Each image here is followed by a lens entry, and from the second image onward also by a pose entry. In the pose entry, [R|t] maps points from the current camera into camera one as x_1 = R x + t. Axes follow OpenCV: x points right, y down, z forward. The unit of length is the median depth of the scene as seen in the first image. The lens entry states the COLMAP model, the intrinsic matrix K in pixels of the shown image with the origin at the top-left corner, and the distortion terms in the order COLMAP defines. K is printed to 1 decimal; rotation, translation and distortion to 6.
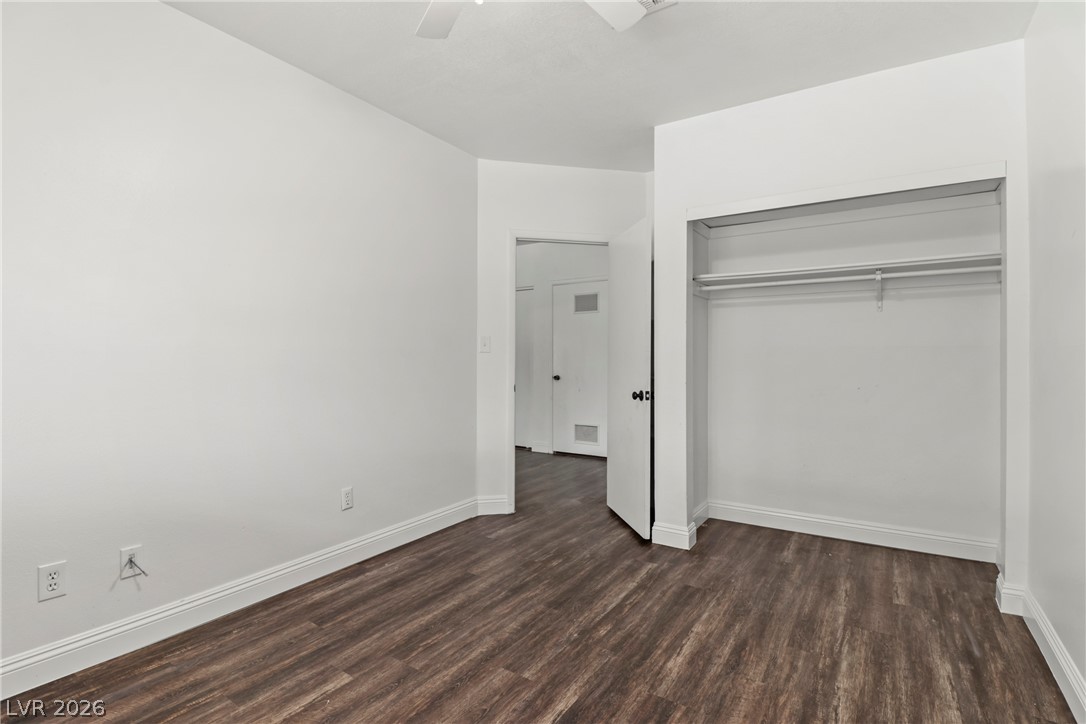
lens RADIAL K [[536.9, 0, 541.3], [0, 536.9, 365.9], [0, 0, 1]] dist [0.001324, -0.019063]
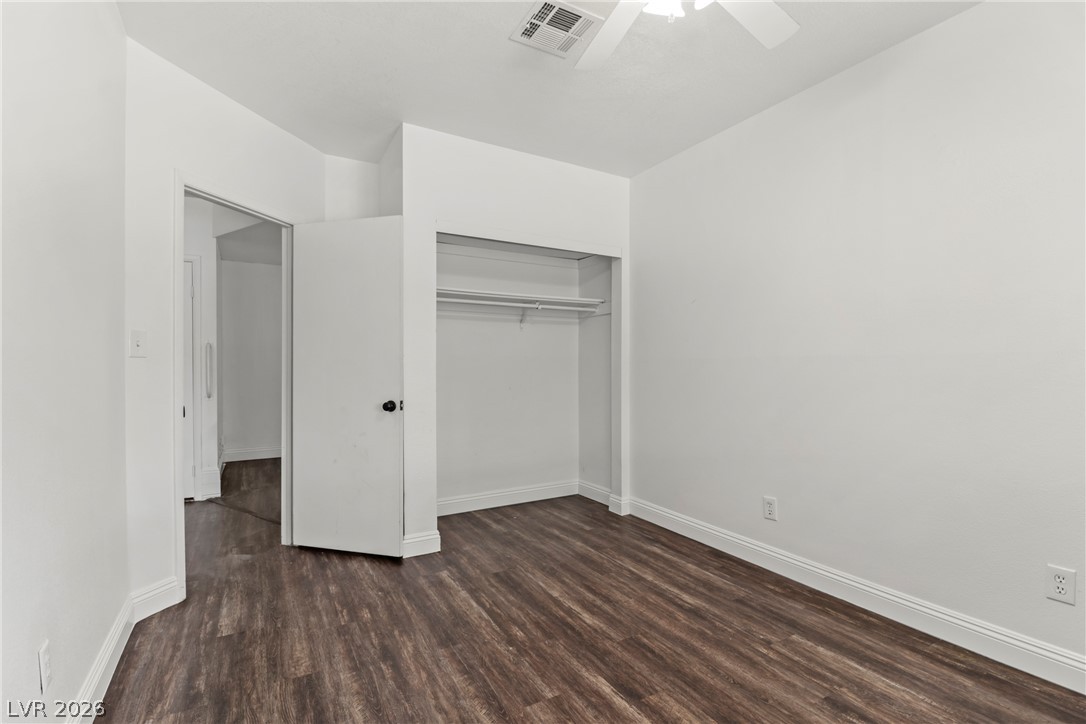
lens RADIAL K [[536.9, 0, 541.3], [0, 536.9, 365.9], [0, 0, 1]] dist [0.001324, -0.019063]
pose [[0.398667, -0.002439, 0.917093, -0.689879], [0.013626, 0.999902, -0.003264, -0.008396], [-0.916995, 0.013798, 0.398661, 0.469341]]
